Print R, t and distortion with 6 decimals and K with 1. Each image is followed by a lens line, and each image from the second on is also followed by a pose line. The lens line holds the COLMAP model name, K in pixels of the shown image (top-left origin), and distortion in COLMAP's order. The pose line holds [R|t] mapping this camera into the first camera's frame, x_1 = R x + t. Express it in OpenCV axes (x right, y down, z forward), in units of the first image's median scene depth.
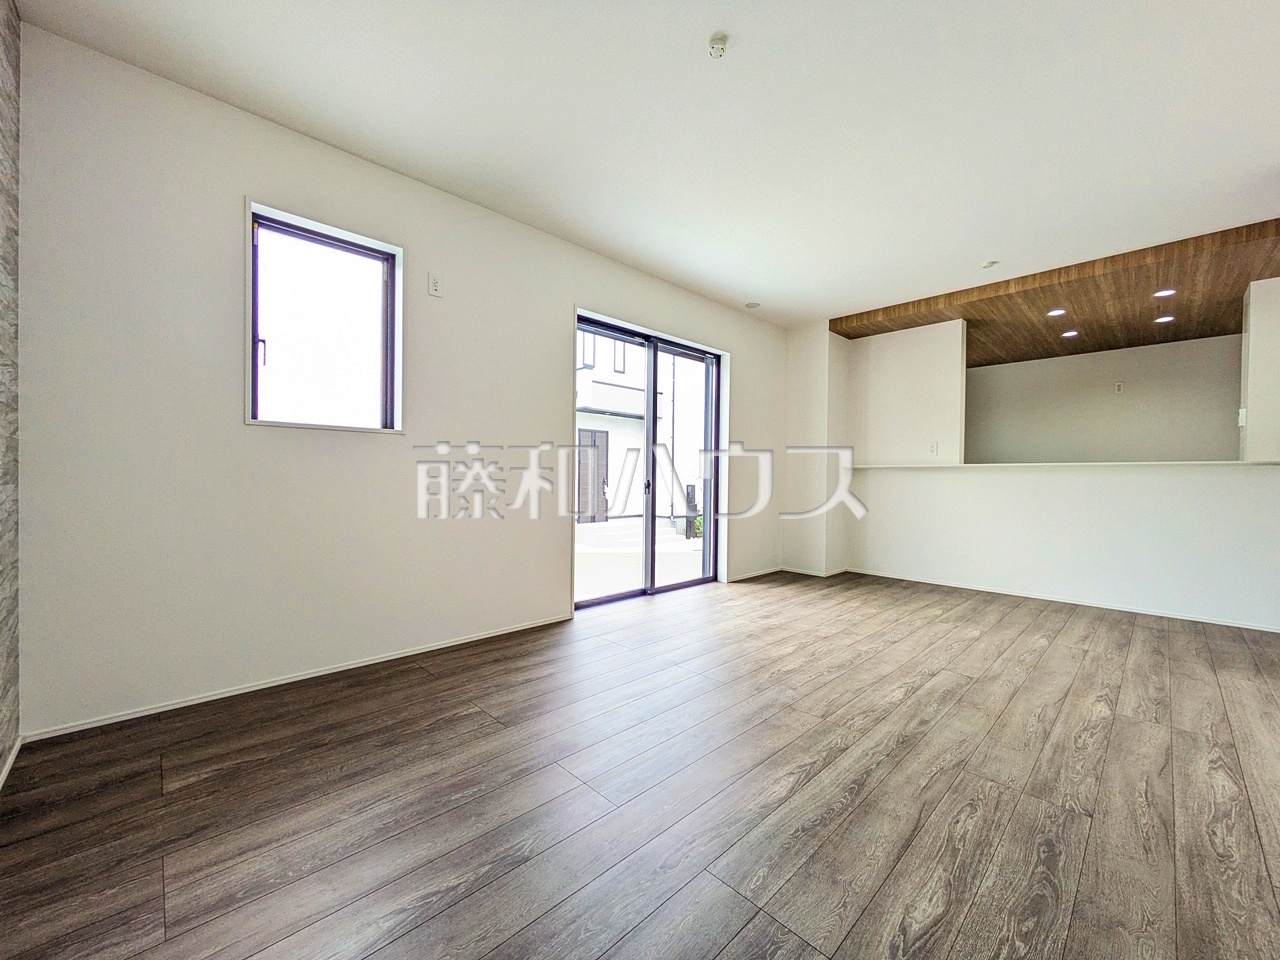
lens RADIAL K [[503.5, 0, 638.6], [0, 503.5, 482.9], [0, 0, 1]] dist [0.000123, 0.000317]
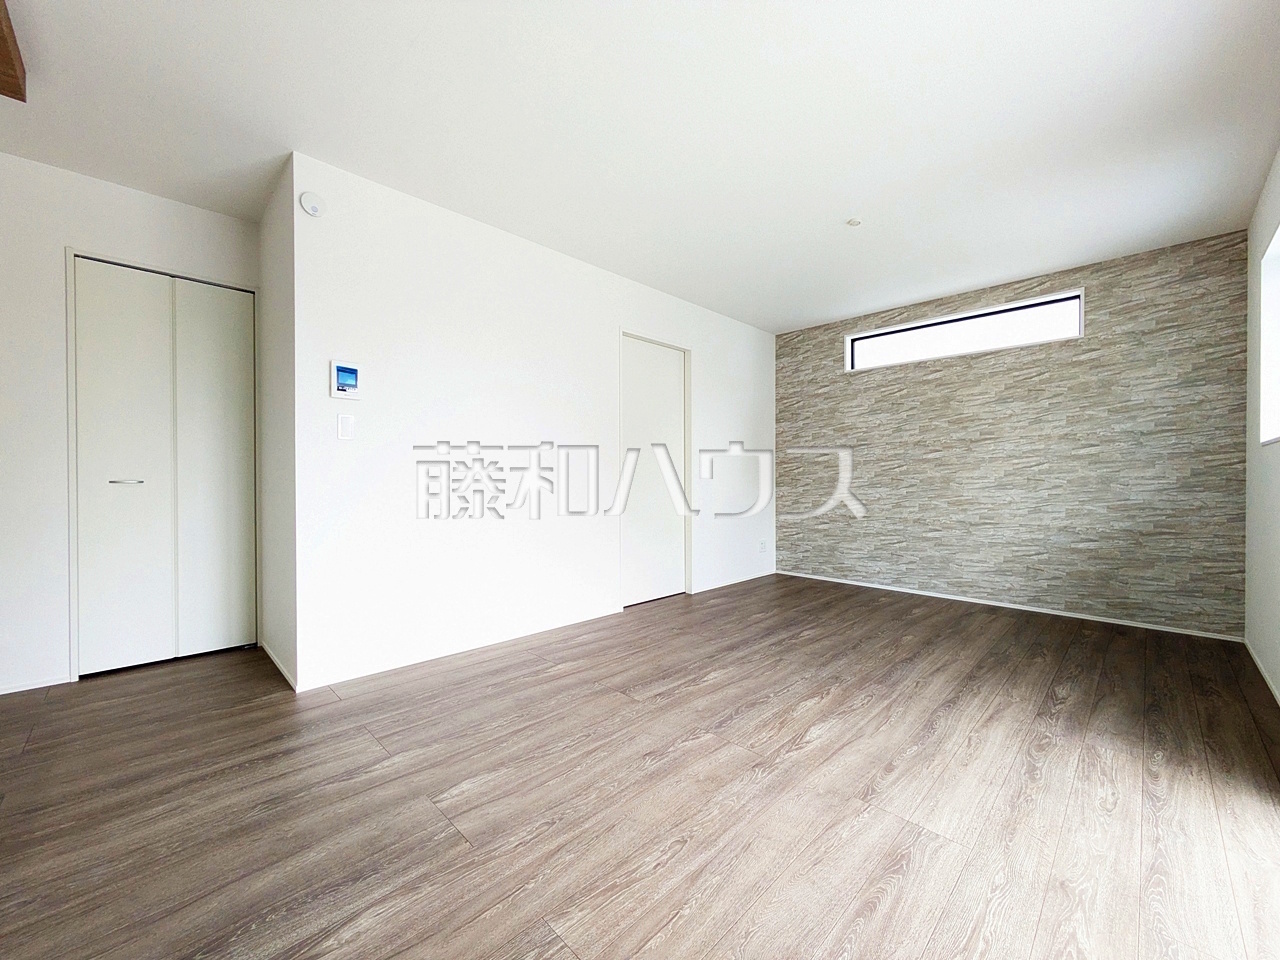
lens RADIAL K [[503.5, 0, 638.6], [0, 503.5, 482.9], [0, 0, 1]] dist [0.000123, 0.000317]
pose [[-0.999843, -0.010669, -0.014121, 0.828597], [-0.010917, 0.999786, 0.017593, -0.039436], [0.013930, 0.017744, -0.999746, 2.505517]]
